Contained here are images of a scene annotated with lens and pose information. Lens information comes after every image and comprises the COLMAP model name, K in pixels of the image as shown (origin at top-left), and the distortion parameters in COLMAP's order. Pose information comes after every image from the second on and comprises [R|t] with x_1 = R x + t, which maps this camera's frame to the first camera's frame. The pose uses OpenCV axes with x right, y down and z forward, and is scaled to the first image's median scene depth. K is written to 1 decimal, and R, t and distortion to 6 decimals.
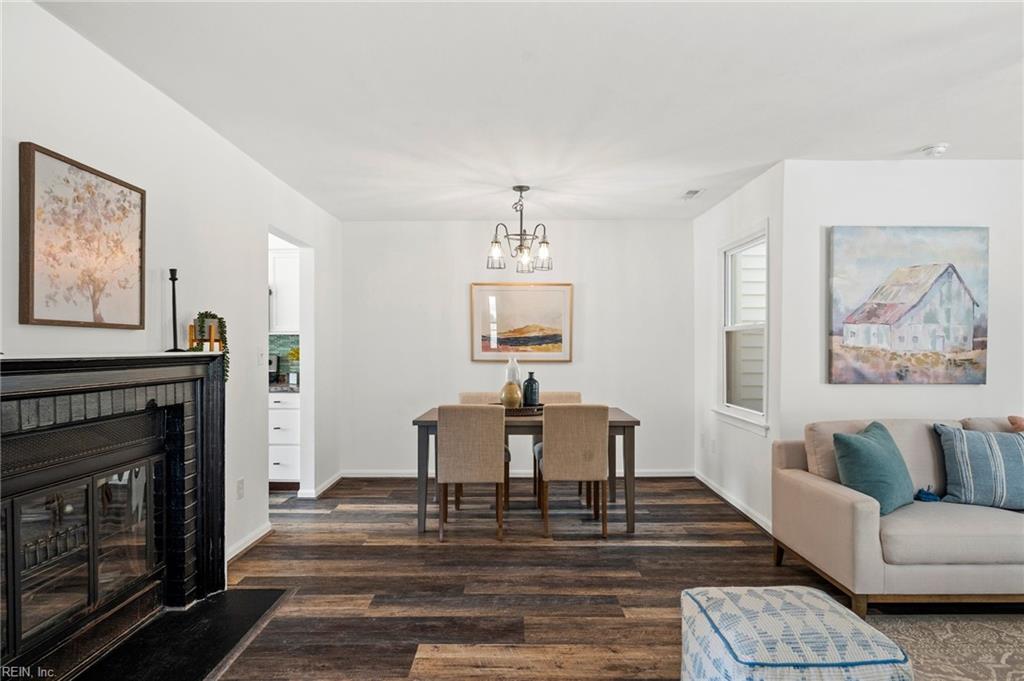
lens RADIAL K [[591.3, 0, 510.7], [0, 591.3, 347.7], [0, 0, 1]] dist [-0.001628, 0.001027]
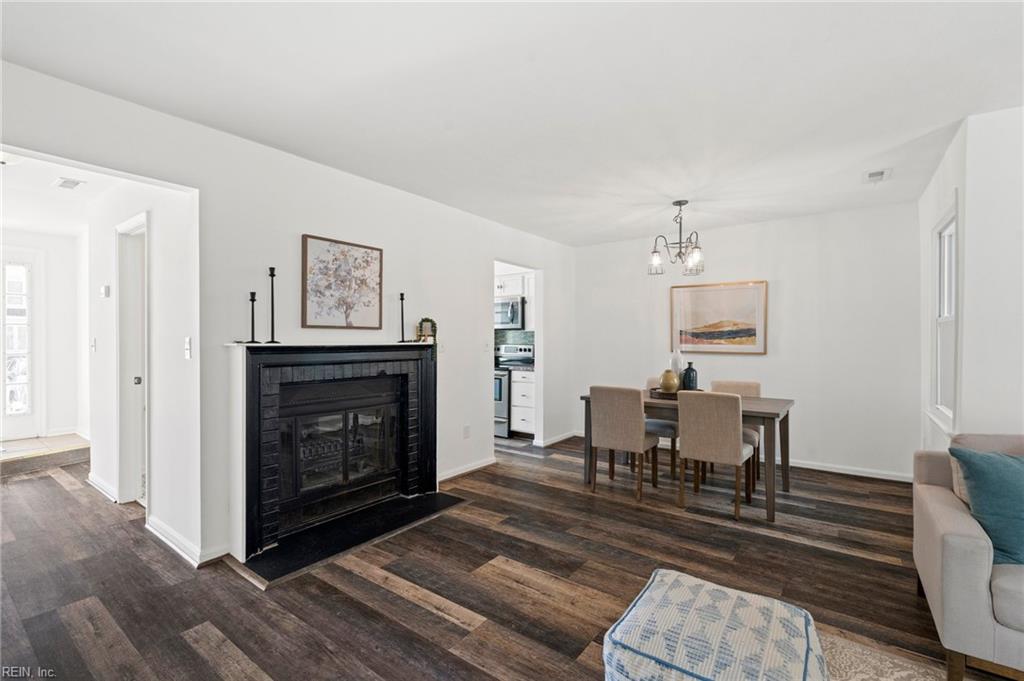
lens RADIAL K [[455.7, 0, 512.2], [0, 455.7, 339.4], [0, 0, 1]] dist [-0.003052, 0.000123]
pose [[0.806346, 0.002023, -0.591440, 0.328831], [-0.002771, 0.999996, -0.000357, -0.001885], [0.591437, 0.001927, 0.806349, 0.104543]]
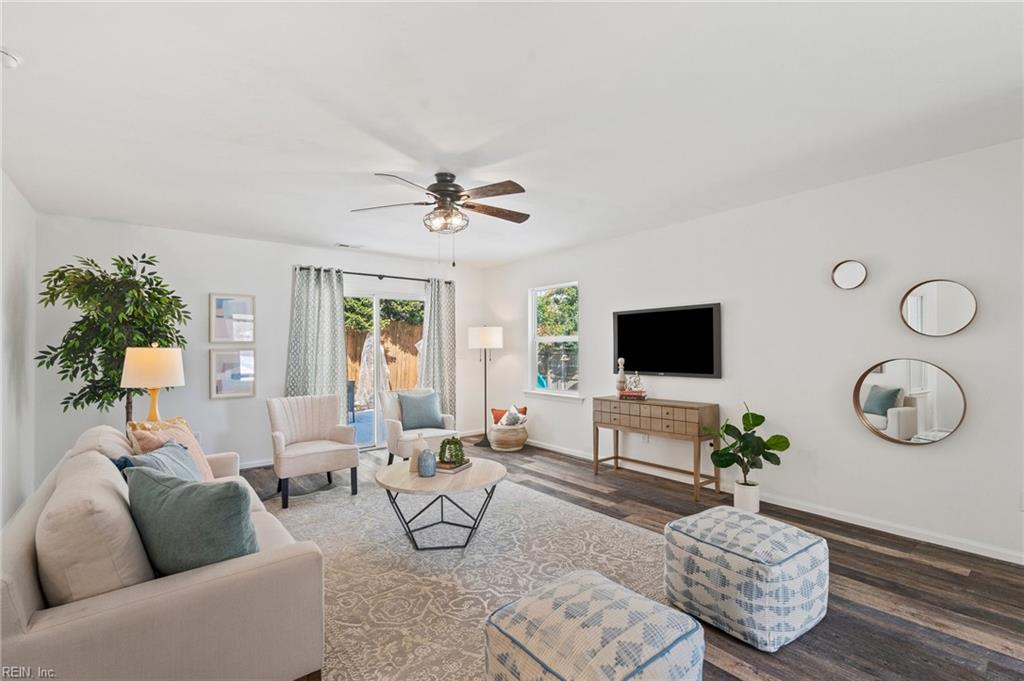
lens RADIAL K [[455.7, 0, 511.5], [0, 455.7, 342.8], [0, 0, 1]] dist [-0.003052, 0.000123]
pose [[-0.628714, 0.014742, 0.777496, -0.033583], [0.009012, 0.999891, -0.011671, -0.002818], [-0.777584, -0.000331, -0.628779, 0.825119]]
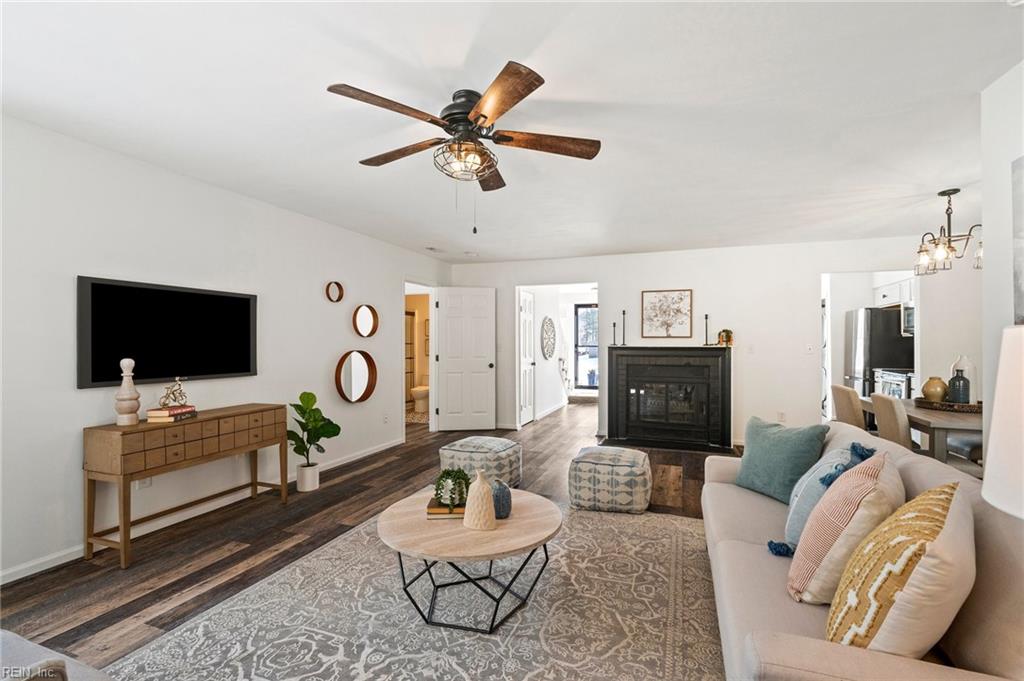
lens RADIAL K [[455.7, 0, 512.5], [0, 455.7, 343.9], [0, 0, 1]] dist [-0.003052, 0.000123]
pose [[-0.345313, 0.000608, -0.938487, 1.215214], [-0.004380, 0.999988, 0.002260, -0.001786], [0.938477, 0.004891, -0.345307, 0.654691]]
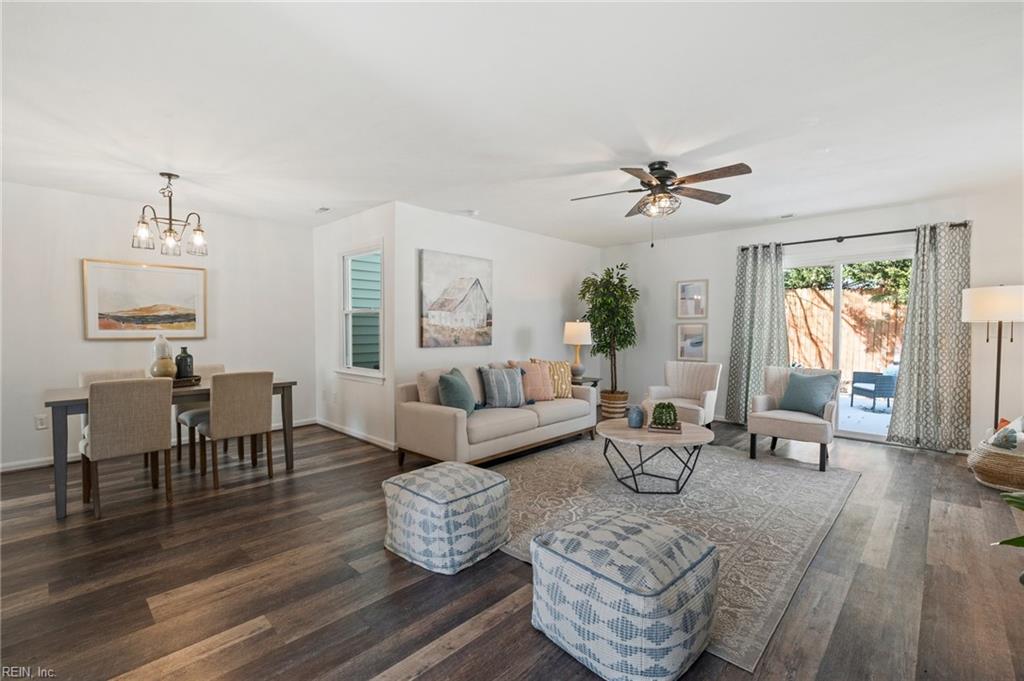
lens RADIAL K [[455.7, 0, 512.0], [0, 455.7, 342.2], [0, 0, 1]] dist [-0.003052, 0.000123]
pose [[0.686877, -0.023942, 0.726379, -0.189562], [0.002574, 0.999531, 0.030511, 0.009162], [-0.726769, -0.019088, 0.686616, -0.024588]]
